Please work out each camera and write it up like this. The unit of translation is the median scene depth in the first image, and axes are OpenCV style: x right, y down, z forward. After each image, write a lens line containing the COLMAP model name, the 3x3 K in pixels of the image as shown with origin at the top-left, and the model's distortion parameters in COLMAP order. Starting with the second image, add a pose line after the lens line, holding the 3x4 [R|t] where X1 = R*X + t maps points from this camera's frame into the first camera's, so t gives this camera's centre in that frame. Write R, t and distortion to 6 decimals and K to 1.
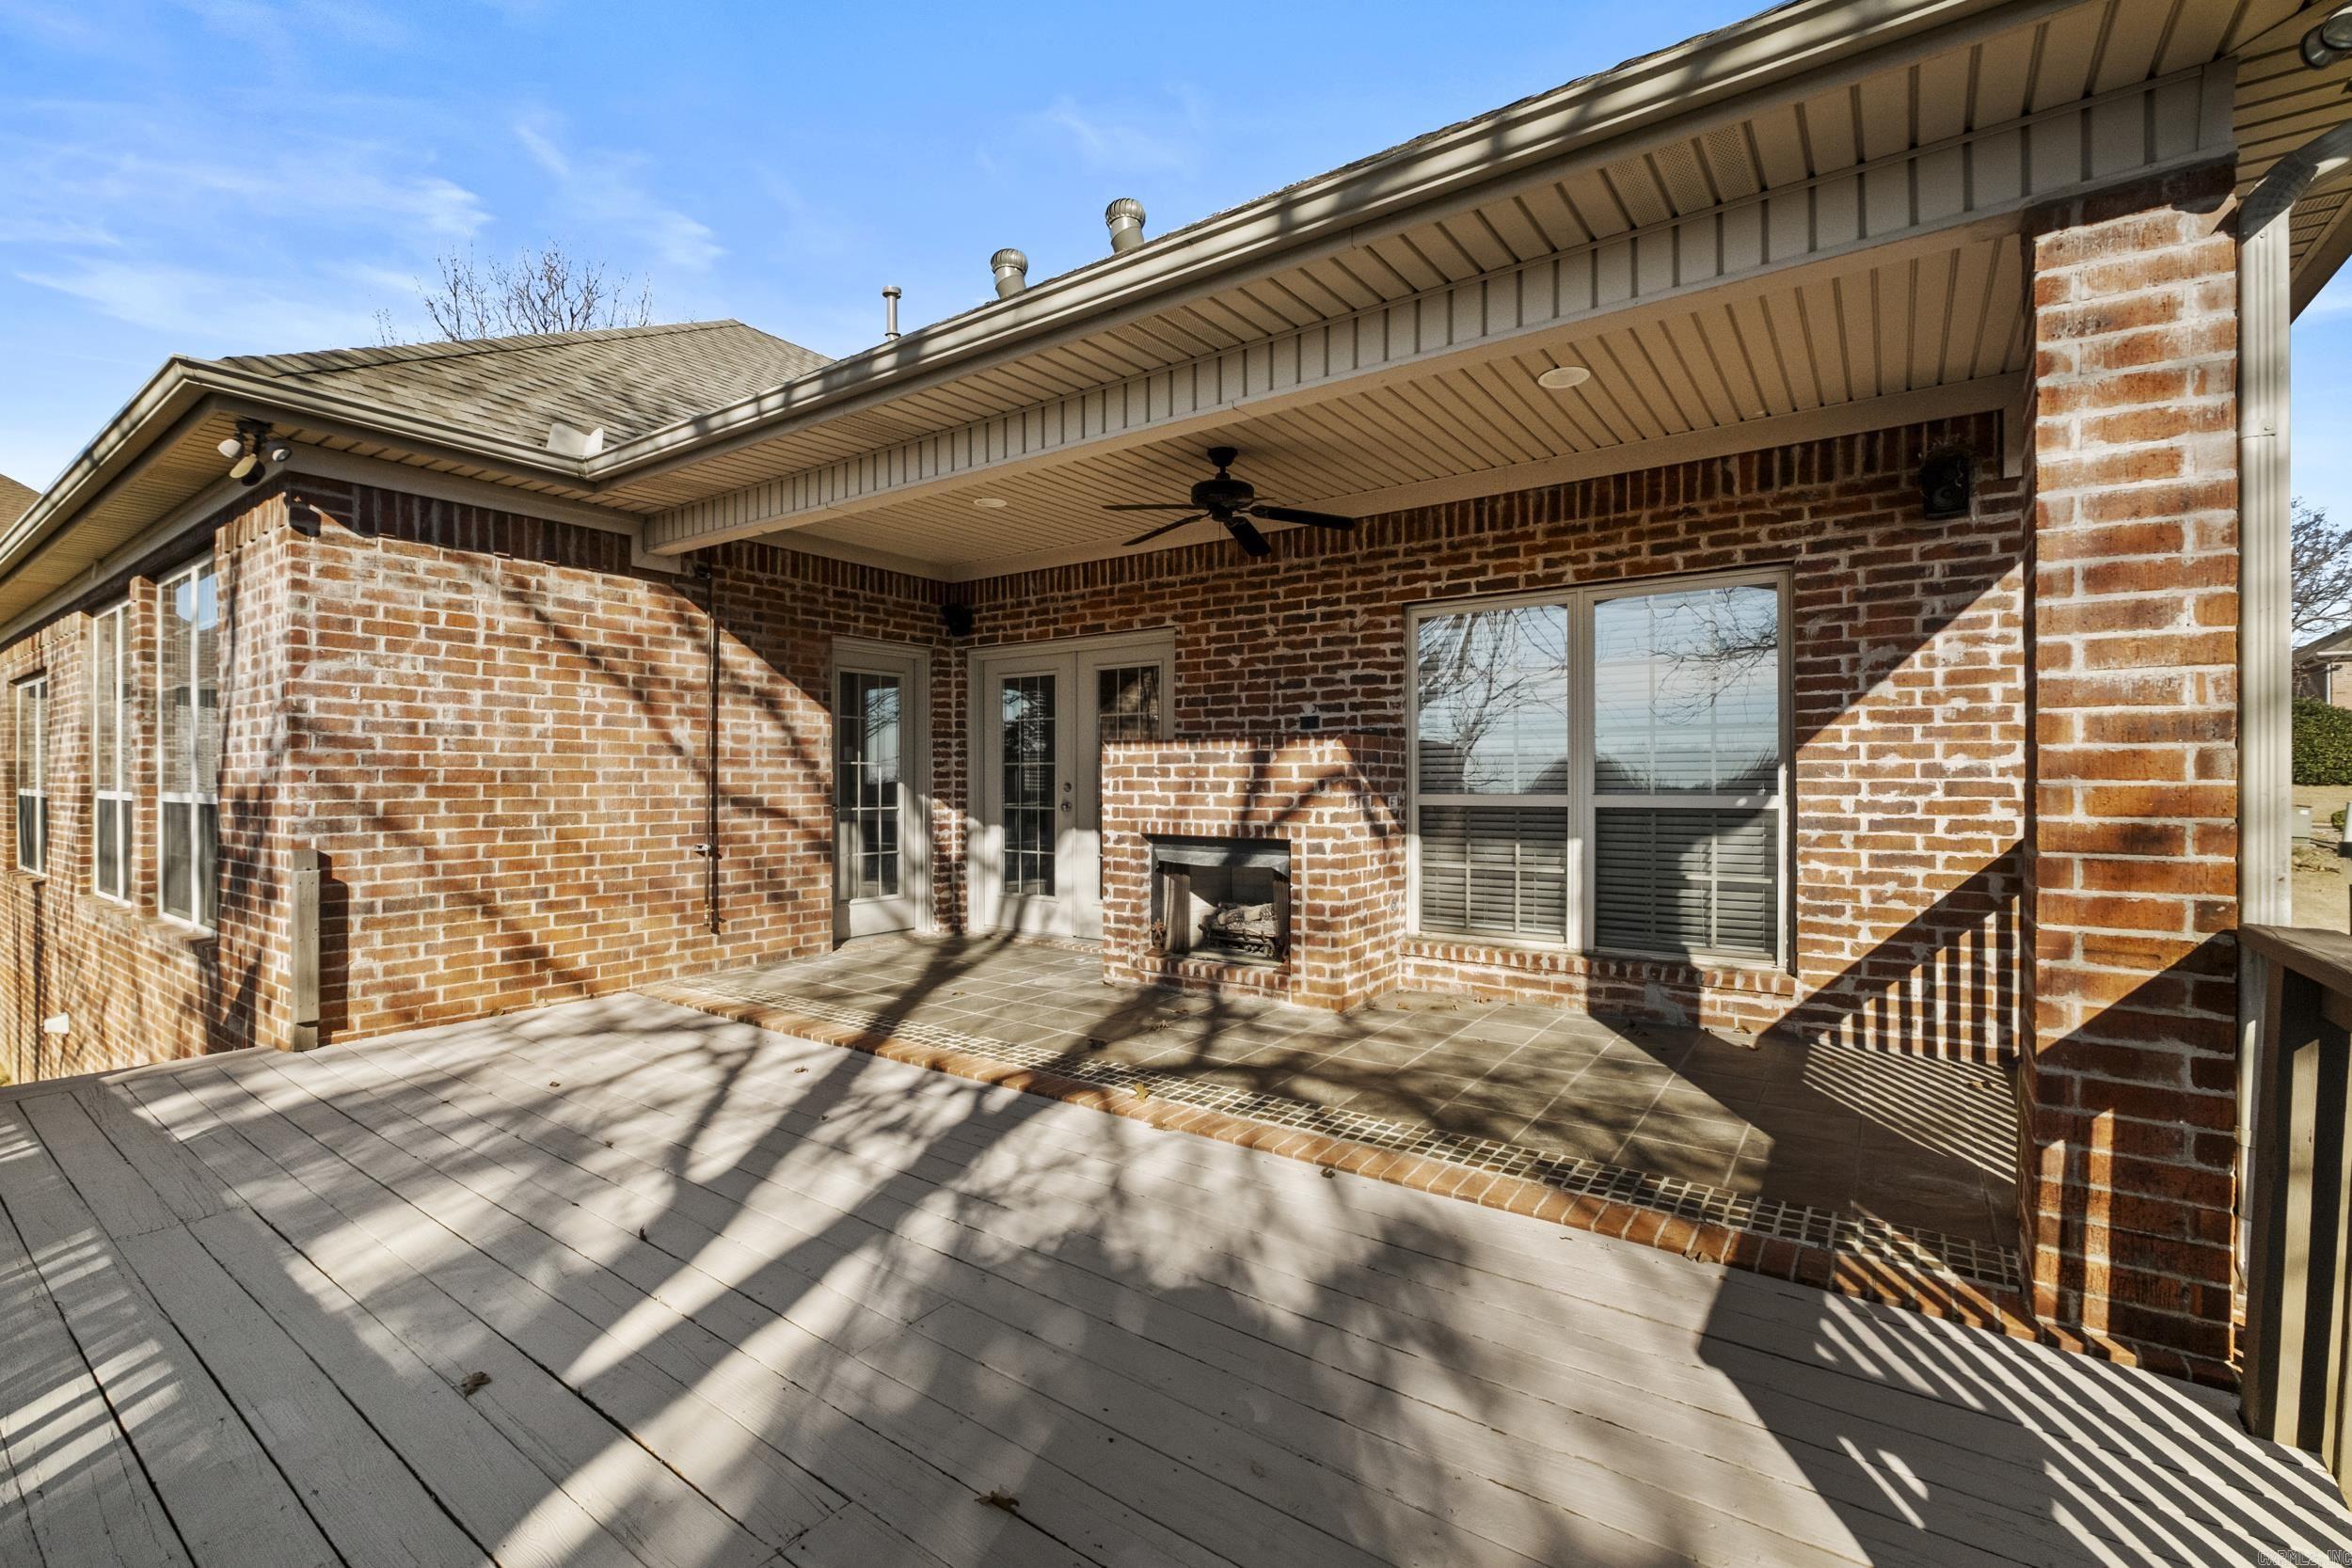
lens RADIAL K [[1022.3, 0, 1168.2], [0, 1022.3, 777.3], [0, 0, 1]] dist [-0.003697, -0.000404]
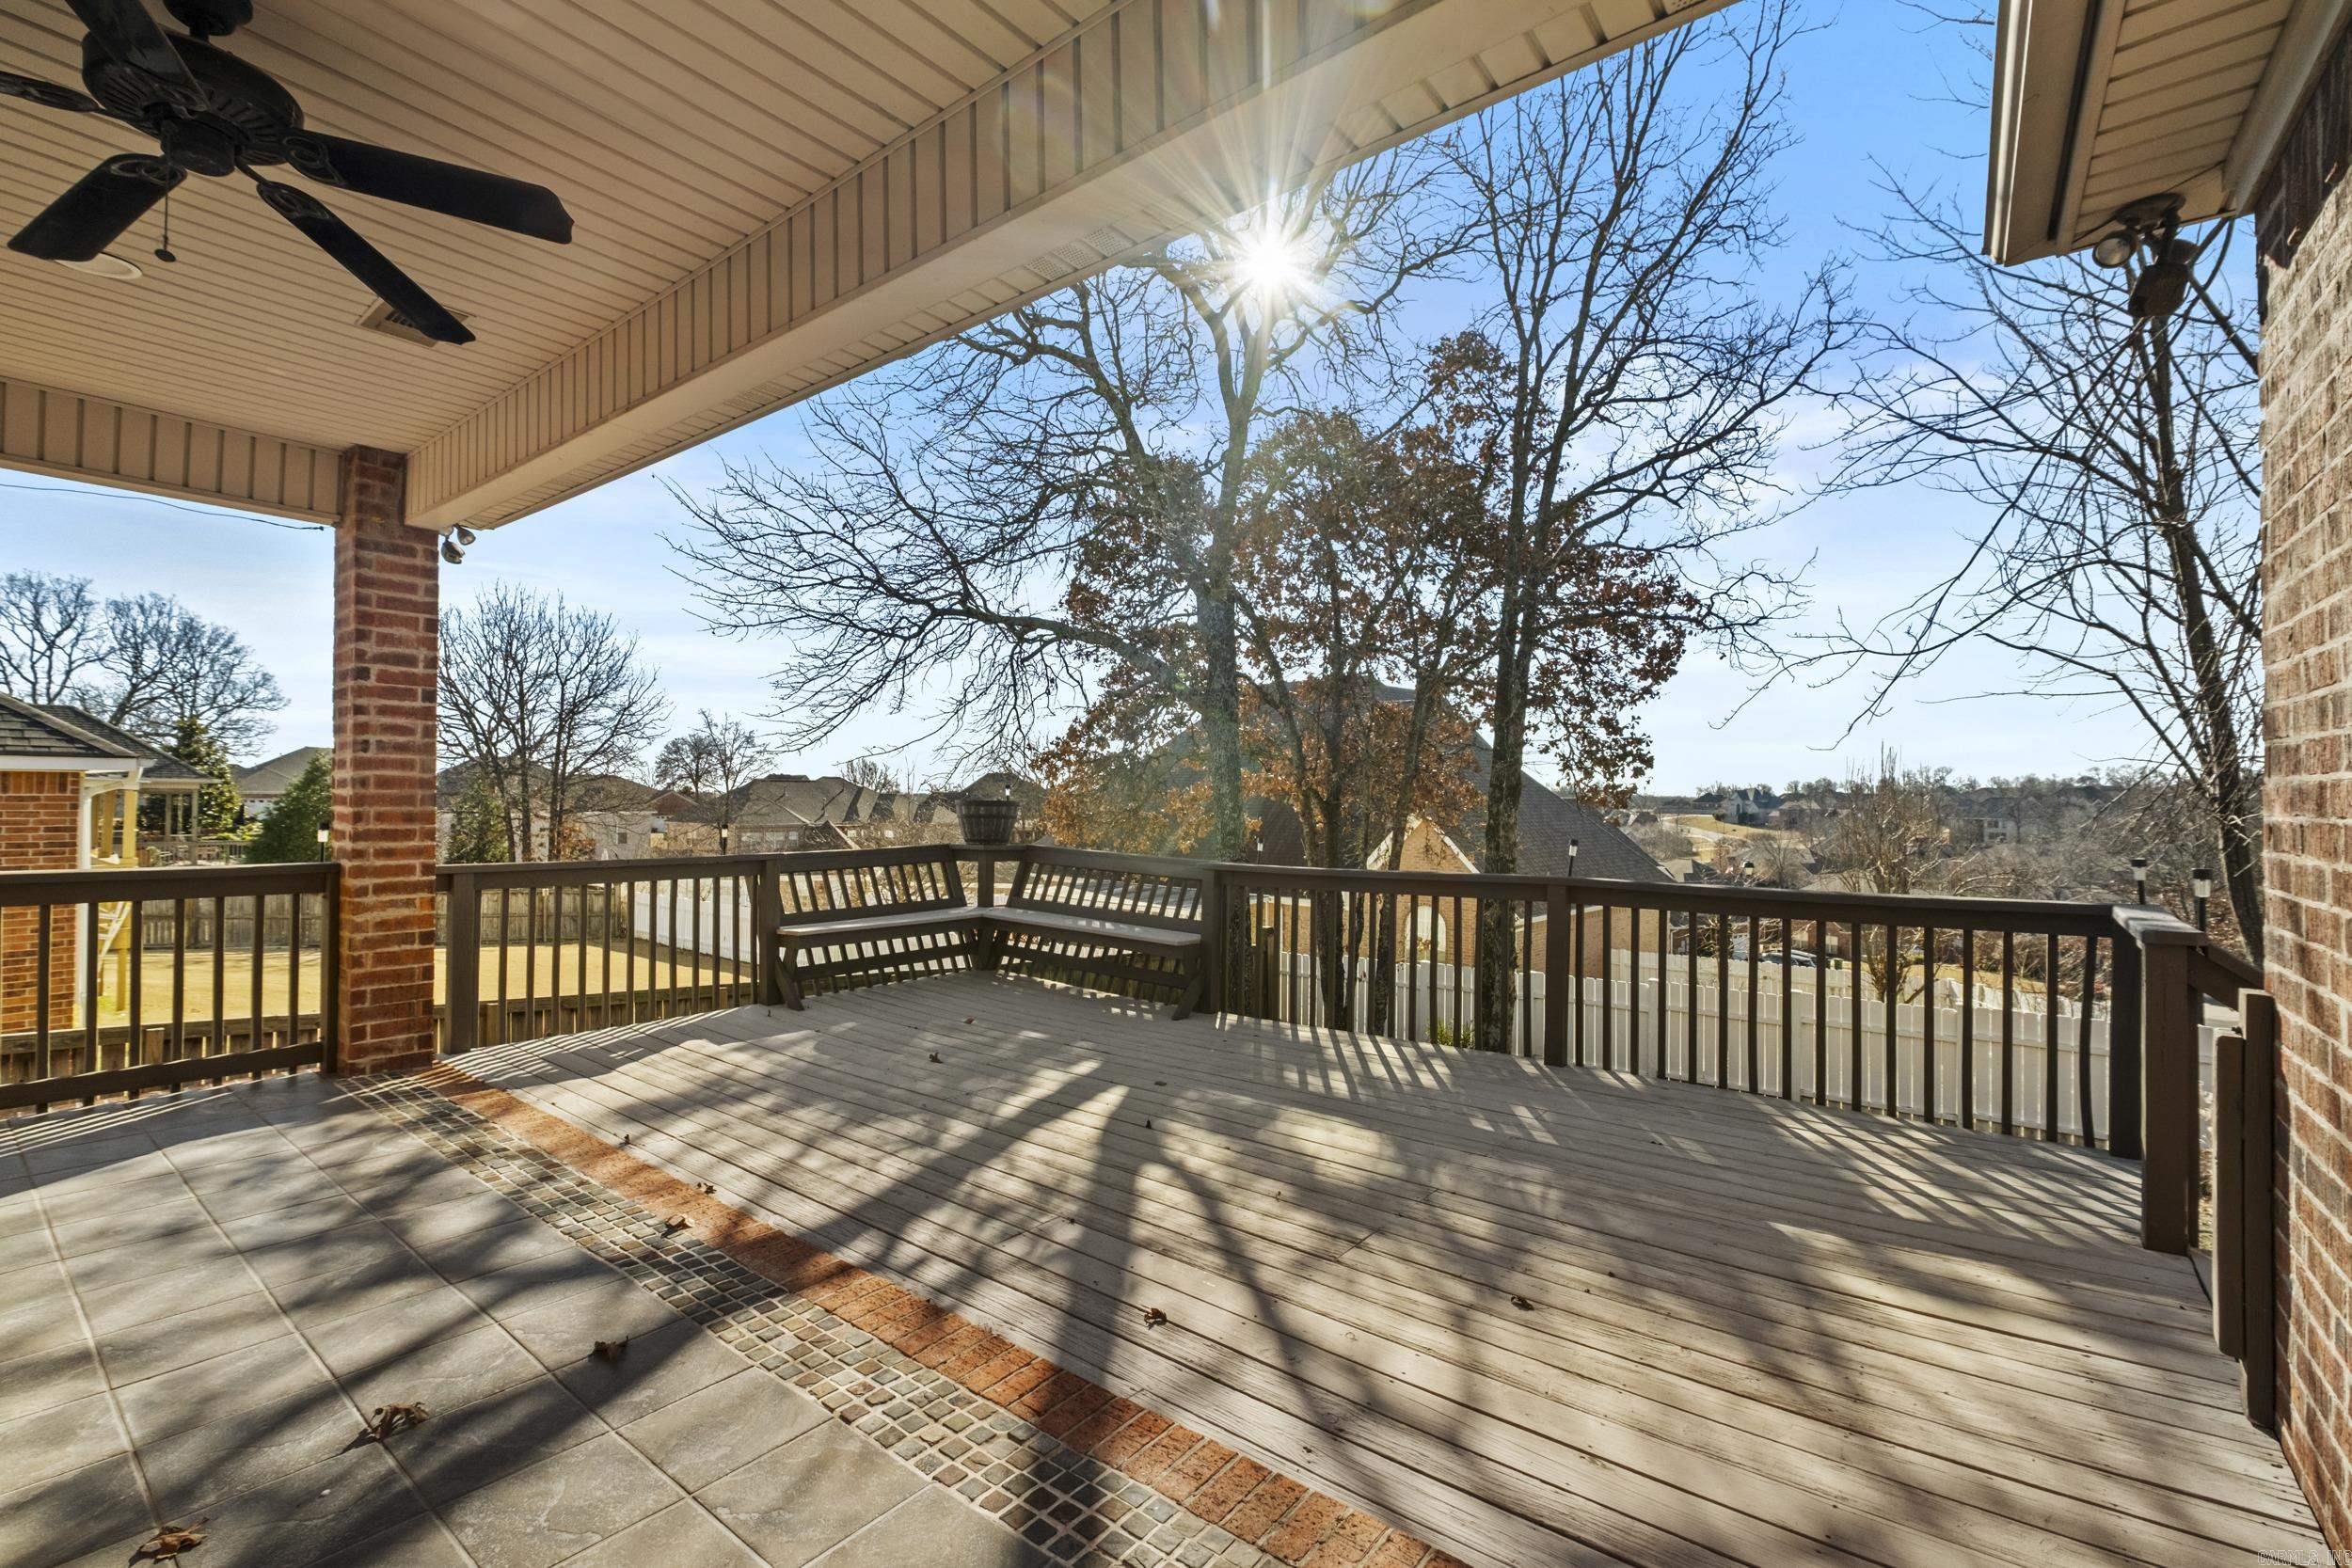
lens RADIAL K [[1022.3, 0, 1178.0], [0, 1022.3, 788.0], [0, 0, 1]] dist [-0.003697, -0.000404]
pose [[-0.999362, -0.004181, 0.035475, -0.480904], [-0.004347, 0.999980, -0.004614, -0.024530], [-0.035455, -0.004765, -0.999360, 1.976760]]
